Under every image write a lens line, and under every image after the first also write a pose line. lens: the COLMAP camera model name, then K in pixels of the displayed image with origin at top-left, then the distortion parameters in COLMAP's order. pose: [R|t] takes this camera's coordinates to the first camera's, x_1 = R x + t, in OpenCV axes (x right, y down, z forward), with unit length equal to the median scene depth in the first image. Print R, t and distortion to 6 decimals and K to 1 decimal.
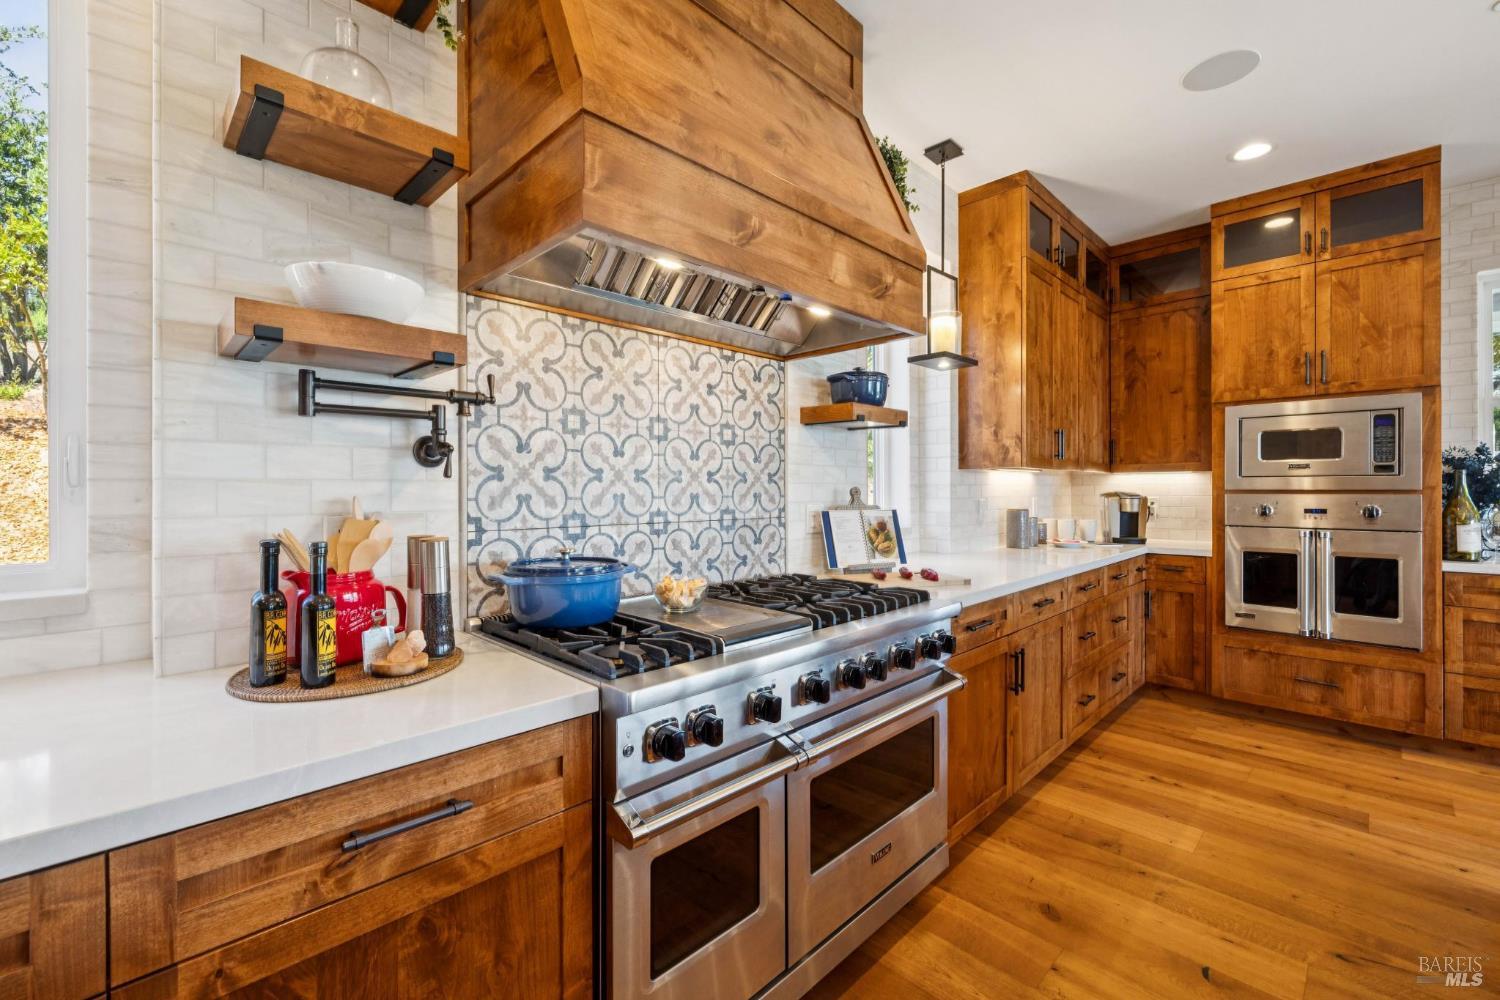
lens RADIAL K [[626.7, 0, 742.6], [0, 626.7, 492.6], [0, 0, 1]] dist [-0.004650, 0.000278]
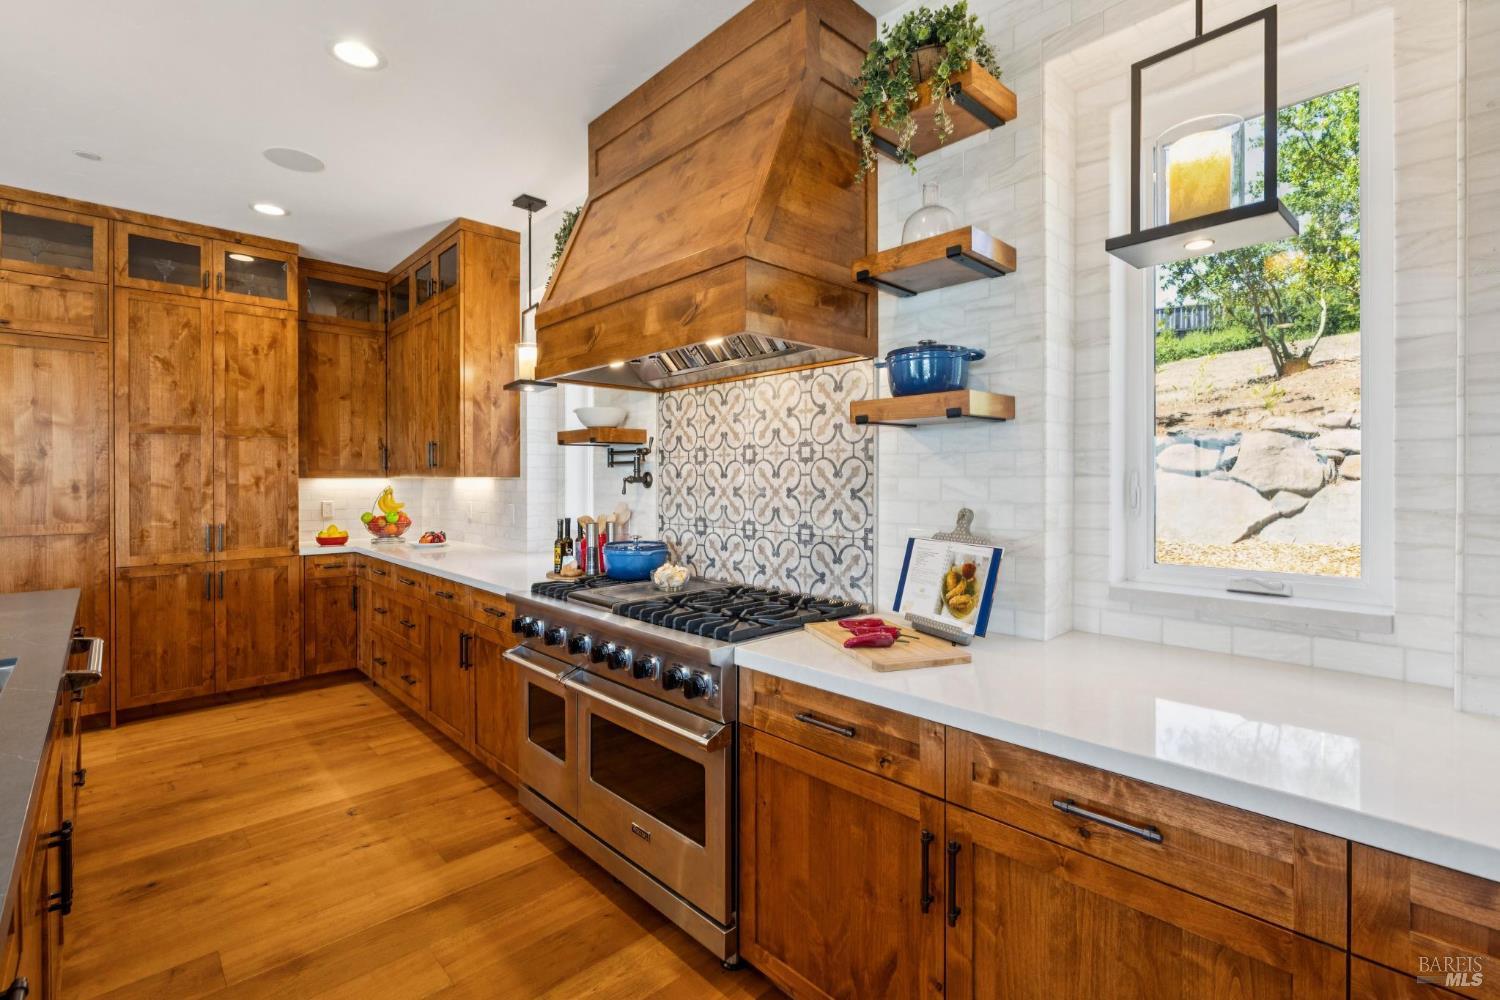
lens RADIAL K [[670.9, 0, 741.3], [0, 670.9, 481.9], [0, 0, 1]] dist [-0.009120, 0.000395]
pose [[-0.025066, 0.000768, -0.999686, 1.094111], [-0.006796, 0.999976, 0.000938, -0.043561], [0.999663, 0.006817, -0.025060, 0.930855]]
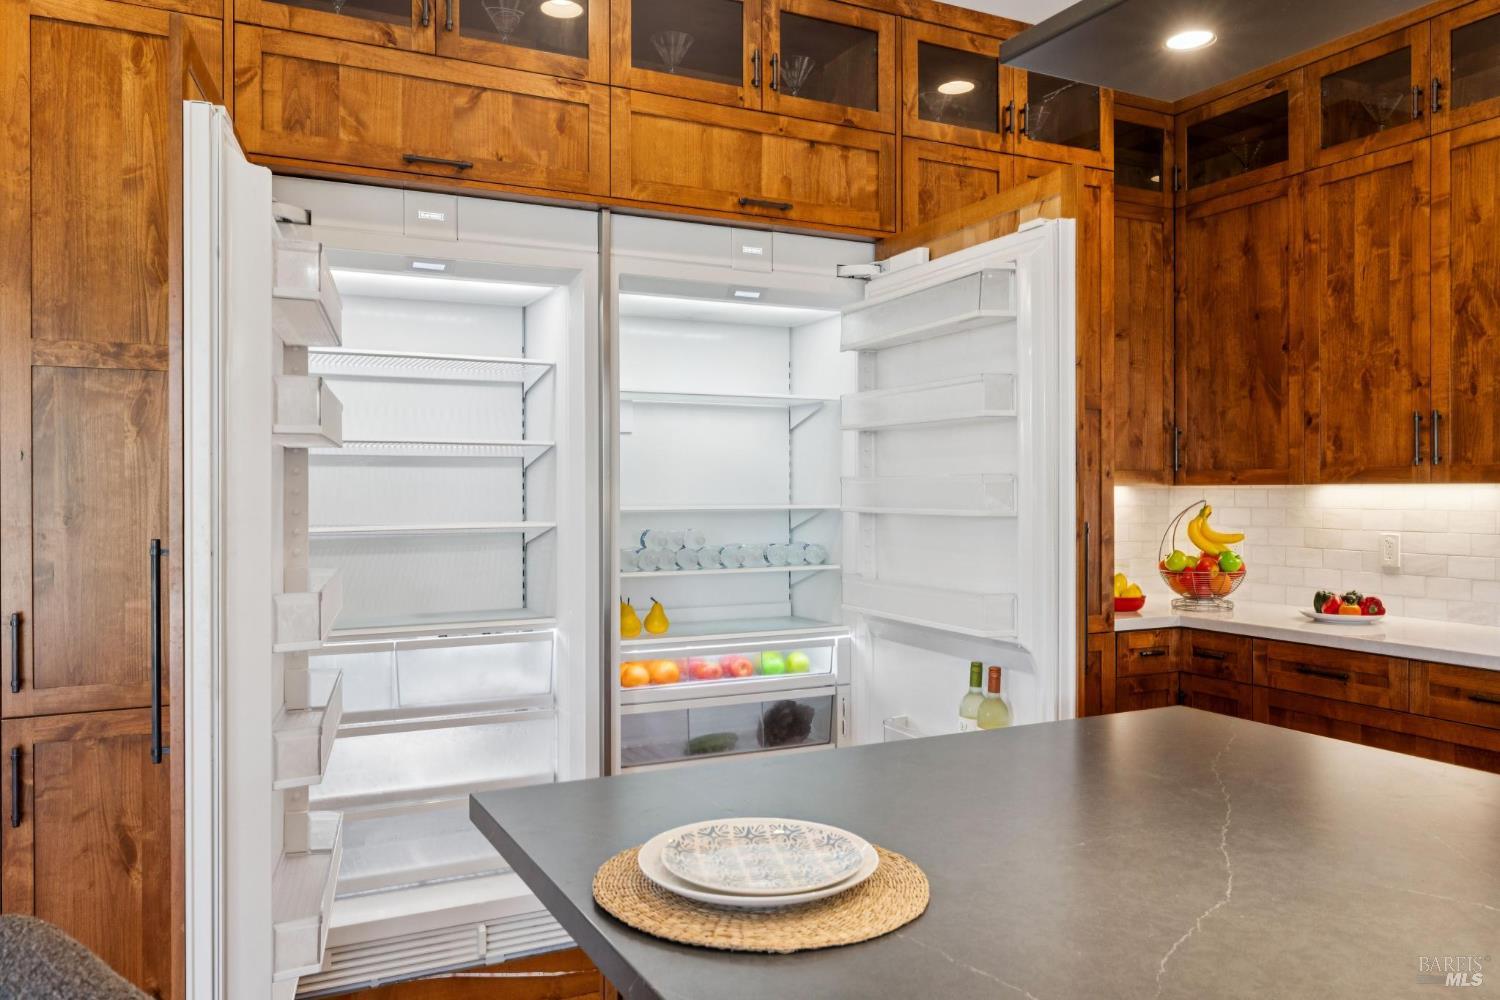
lens RADIAL K [[1103.8, 0, 750.0], [0, 1103.8, 491.8], [0, 0, 1]] dist [-0.002076, 0.000422]
pose [[-0.322193, -0.000882, -0.946673, 0.972544], [-0.007105, 0.999974, 0.001486, -0.032779], [0.946647, 0.007205, -0.322191, -0.419081]]
